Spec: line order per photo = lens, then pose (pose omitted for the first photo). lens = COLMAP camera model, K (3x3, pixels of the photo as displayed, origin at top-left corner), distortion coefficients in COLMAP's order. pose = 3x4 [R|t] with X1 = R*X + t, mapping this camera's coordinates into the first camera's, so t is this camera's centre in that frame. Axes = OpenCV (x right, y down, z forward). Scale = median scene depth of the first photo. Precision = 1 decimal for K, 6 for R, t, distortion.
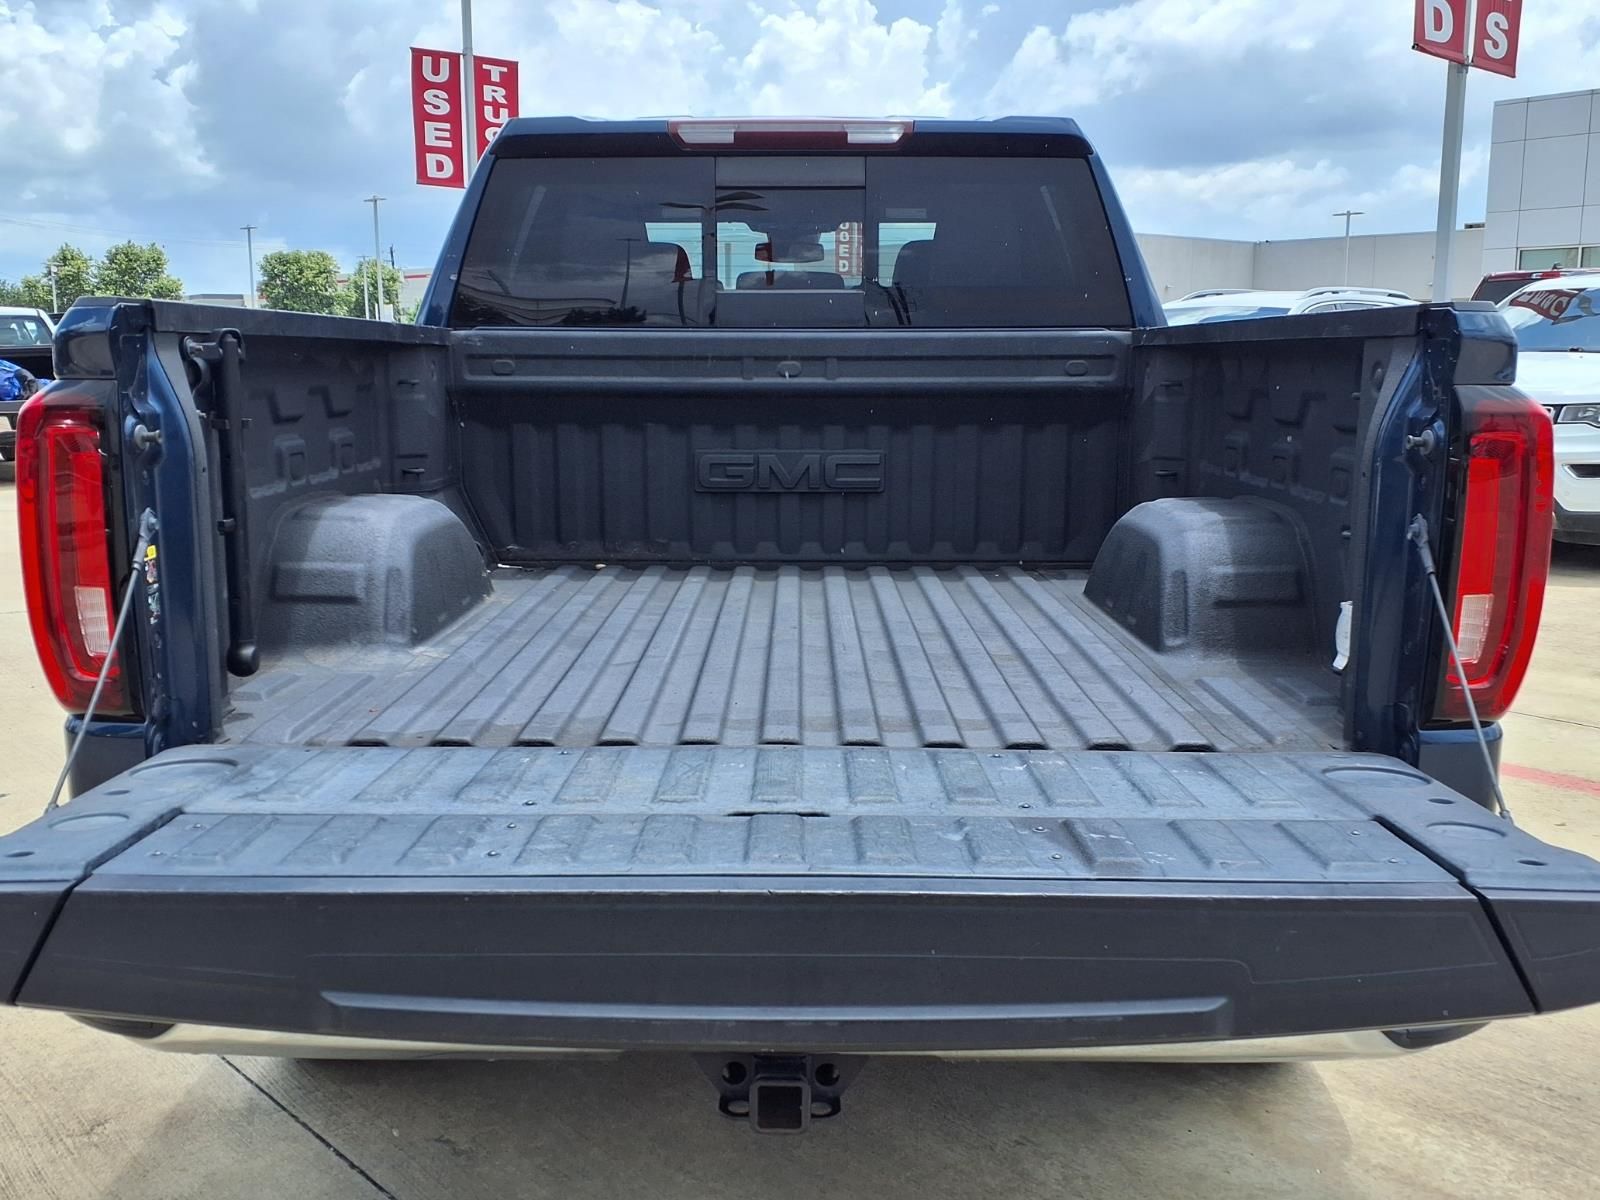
lens RADIAL K [[1578.4, 0, 800.0], [0, 1578.4, 600.0], [0, 0, 1]] dist [0.043395, -0.023971]
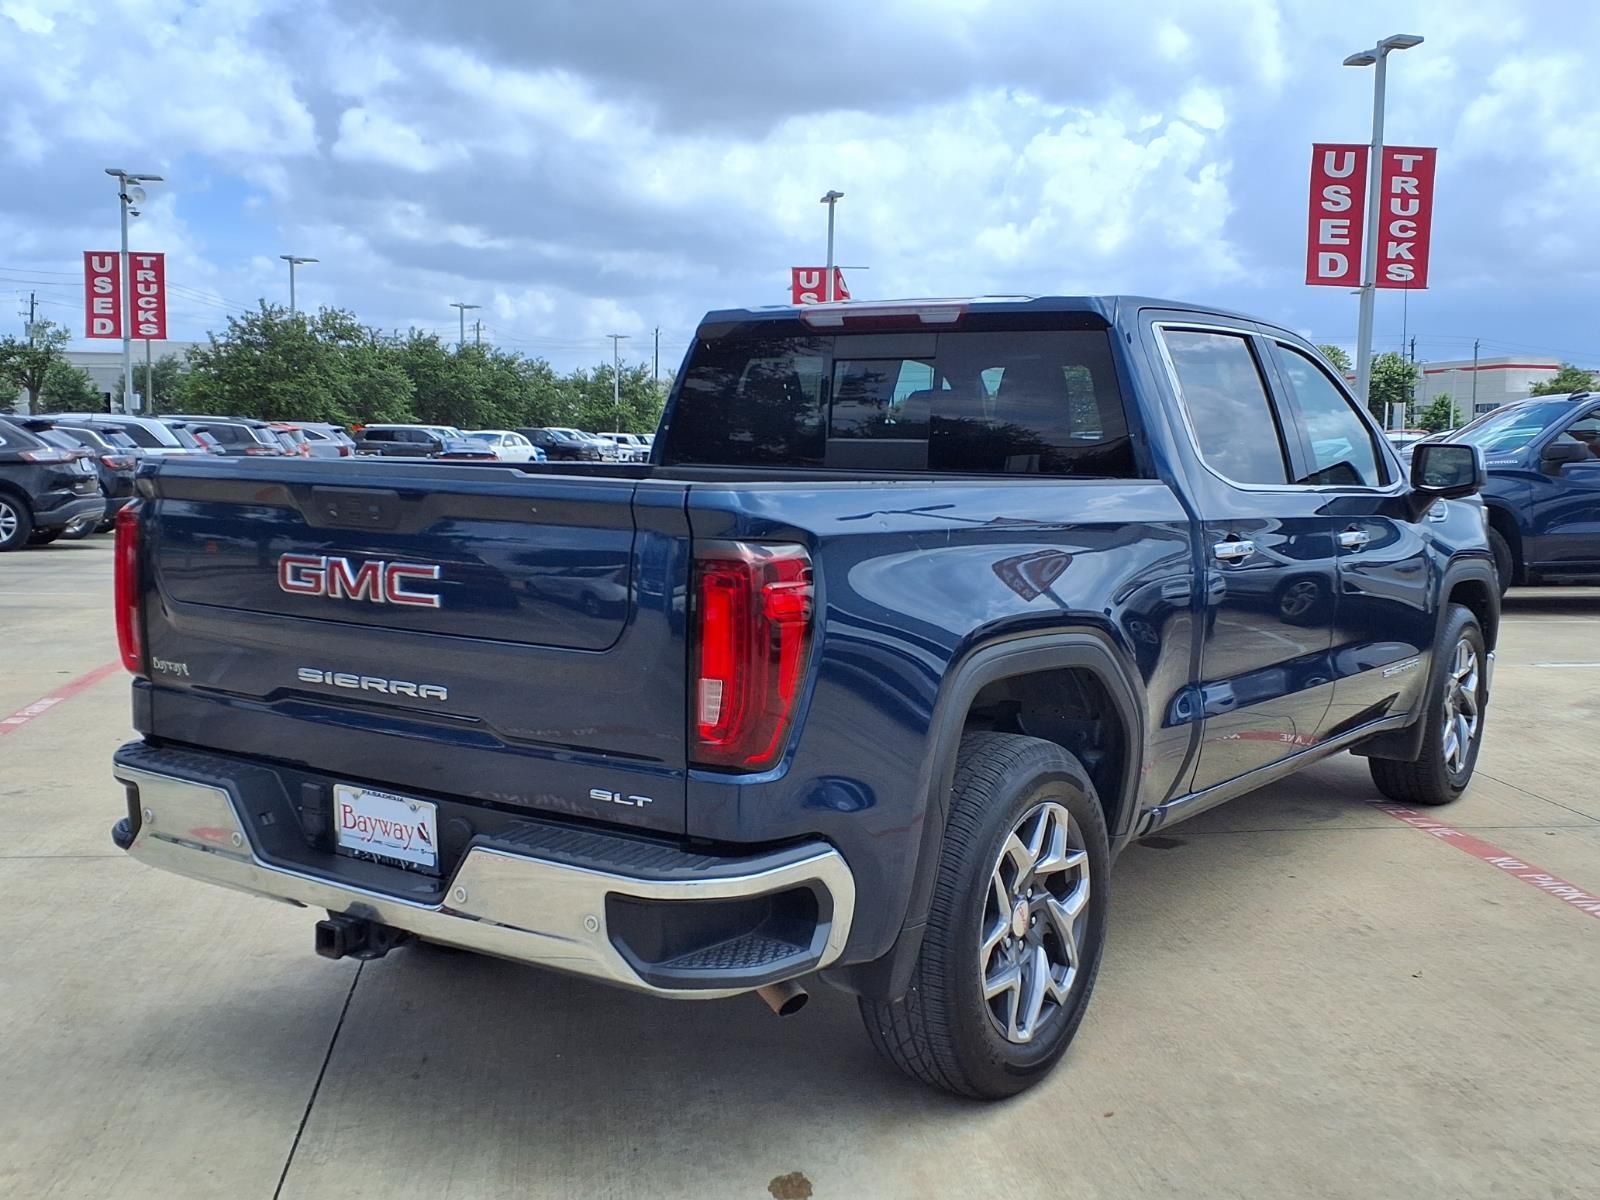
lens RADIAL K [[1743.2, 0, 800.0], [0, 1743.2, 600.0], [0, 0, 1]] dist [0.172361, -0.417183]
pose [[0.826676, 0.071385, -0.558132, 0.735077], [-0.111102, 0.993100, -0.037541, -0.013257], [0.551601, 0.093044, 0.828903, -0.161580]]
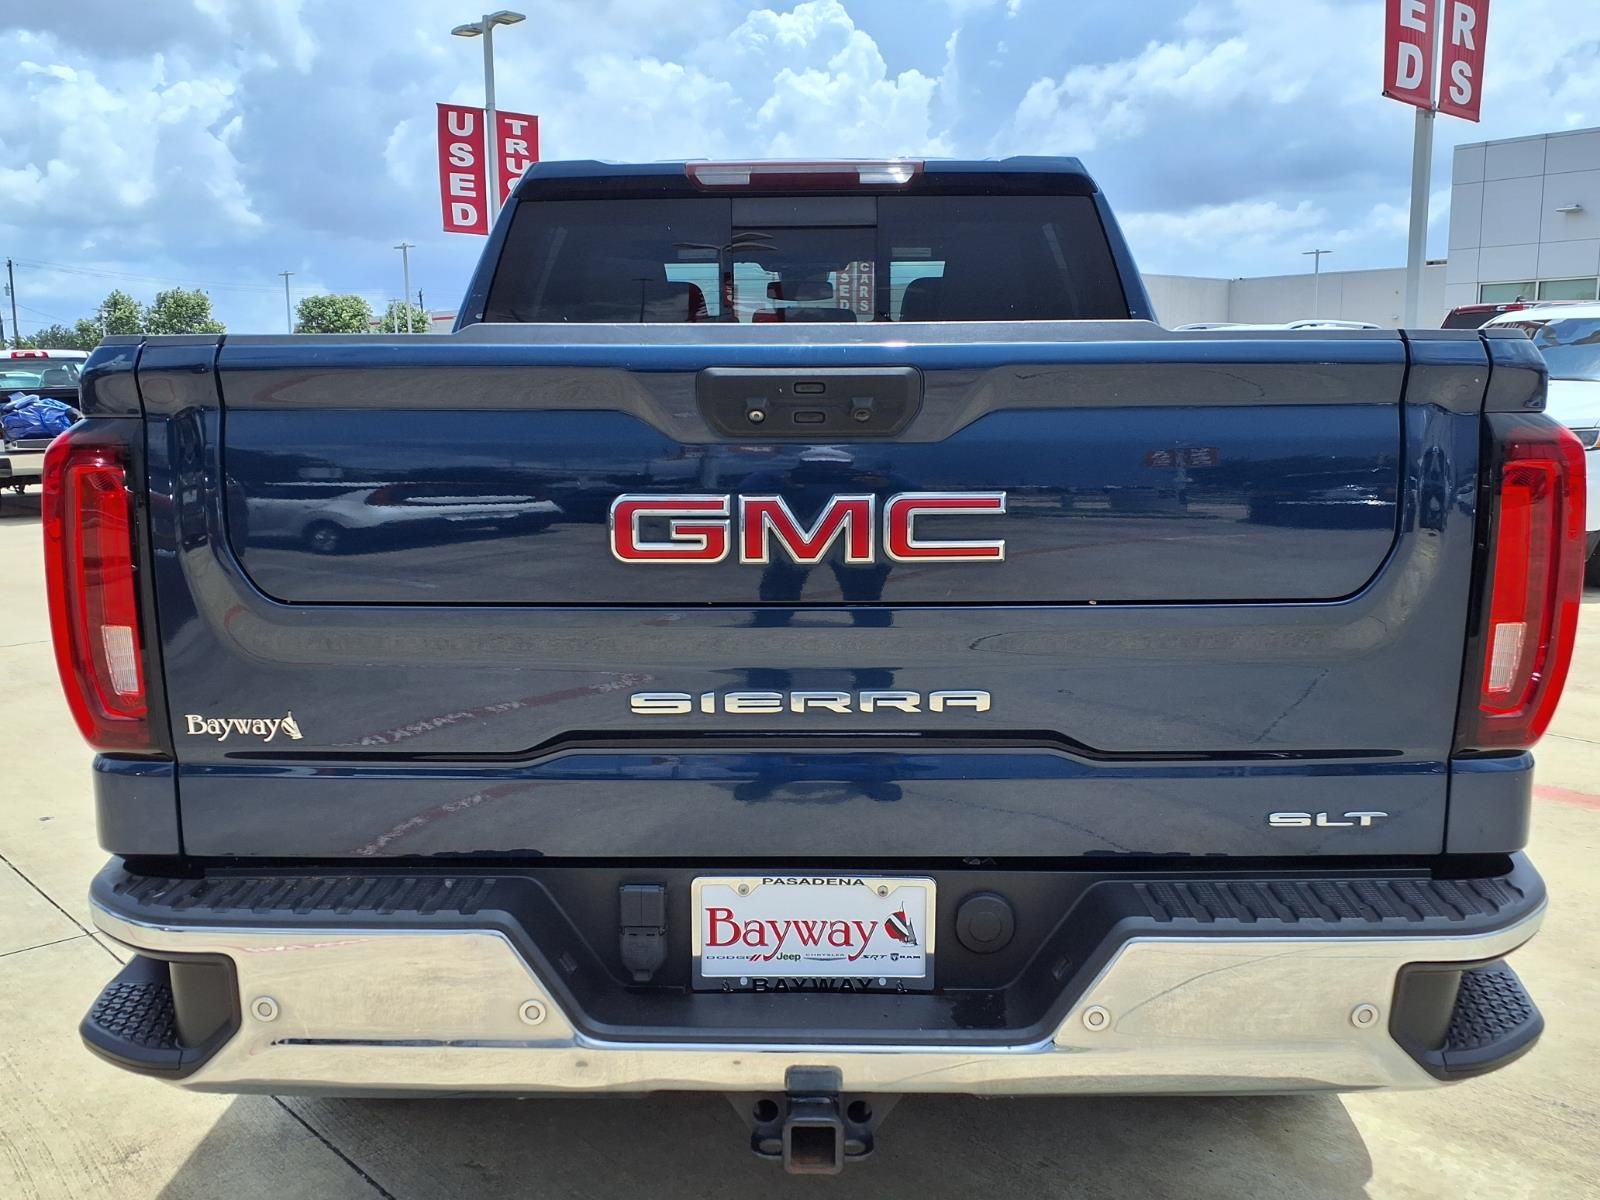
lens RADIAL K [[1475.4, 0, 800.0], [0, 1475.4, 600.0], [0, 0, 1]] dist [0.067767, -0.077332]
pose [[0.999970, -0.007319, -0.002523, -0.008535], [0.007288, 0.999902, -0.011968, -0.005185], [0.002610, 0.011949, 0.999925, 0.035211]]
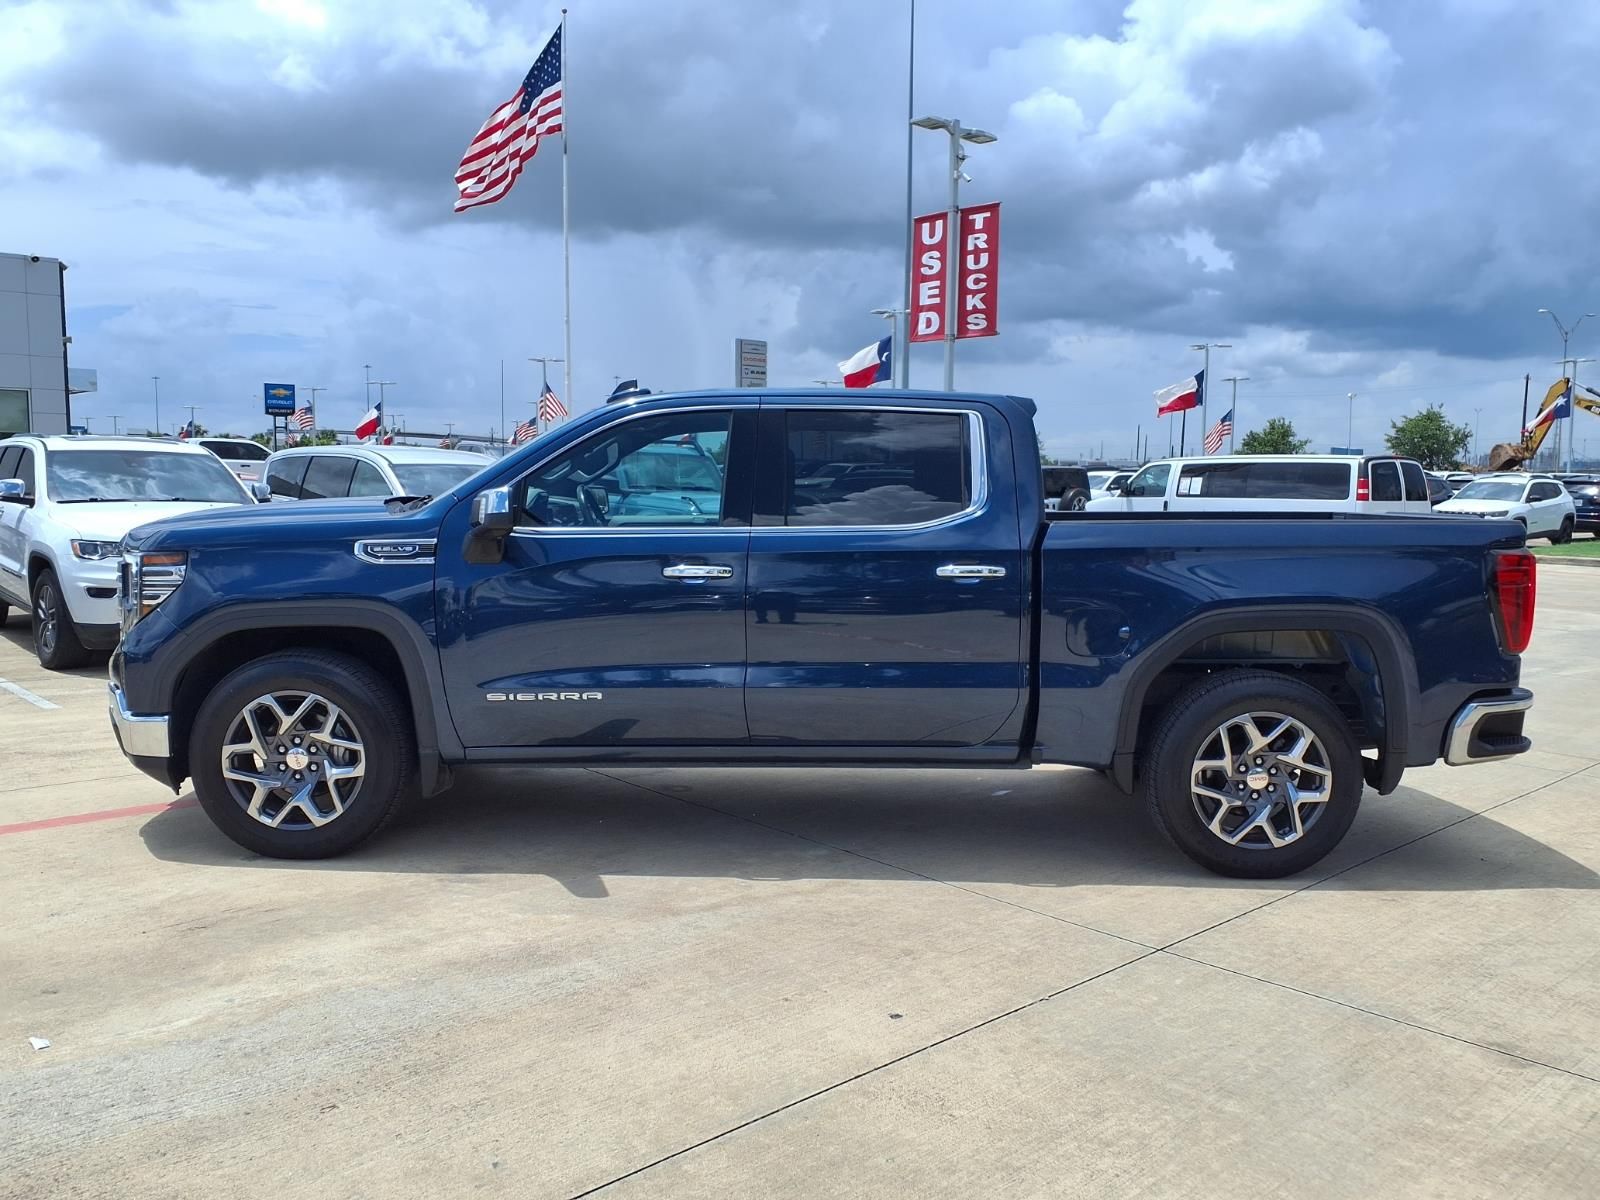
lens RADIAL K [[1362.8, 0, 800.0], [0, 1362.8, 600.0], [0, 0, 1]] dist [0.031941, -0.002154]
pose [[-0.050220, -0.094023, 0.994303, -1.662004], [0.151543, 0.983314, 0.100638, -0.280260], [-0.987174, 0.155734, -0.035134, 1.351365]]
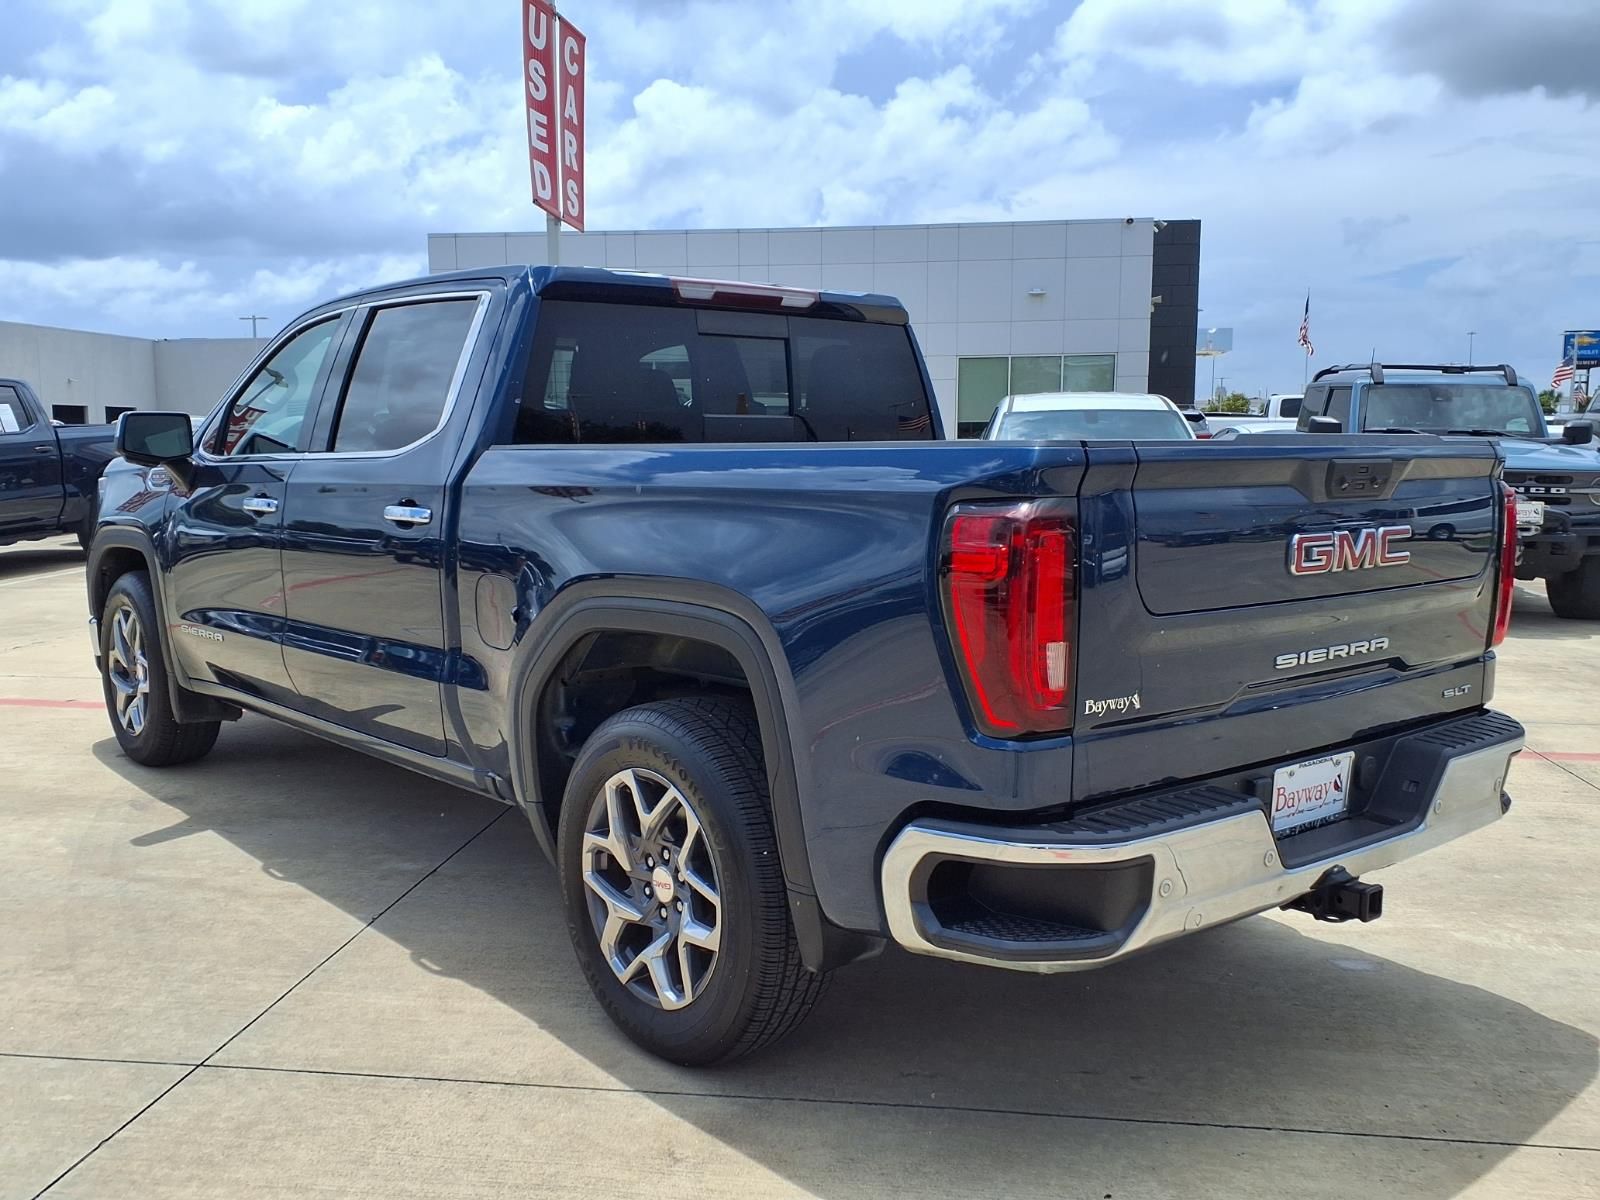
lens RADIAL K [[1506.6, 0, 800.0], [0, 1506.6, 600.0], [0, 0, 1]] dist [0.118634, -0.229781]
pose [[0.747073, -0.072868, 0.660736, -0.802439], [0.108134, 0.994056, -0.012636, -0.028613], [-0.655888, 0.080888, 0.750512, 0.071065]]
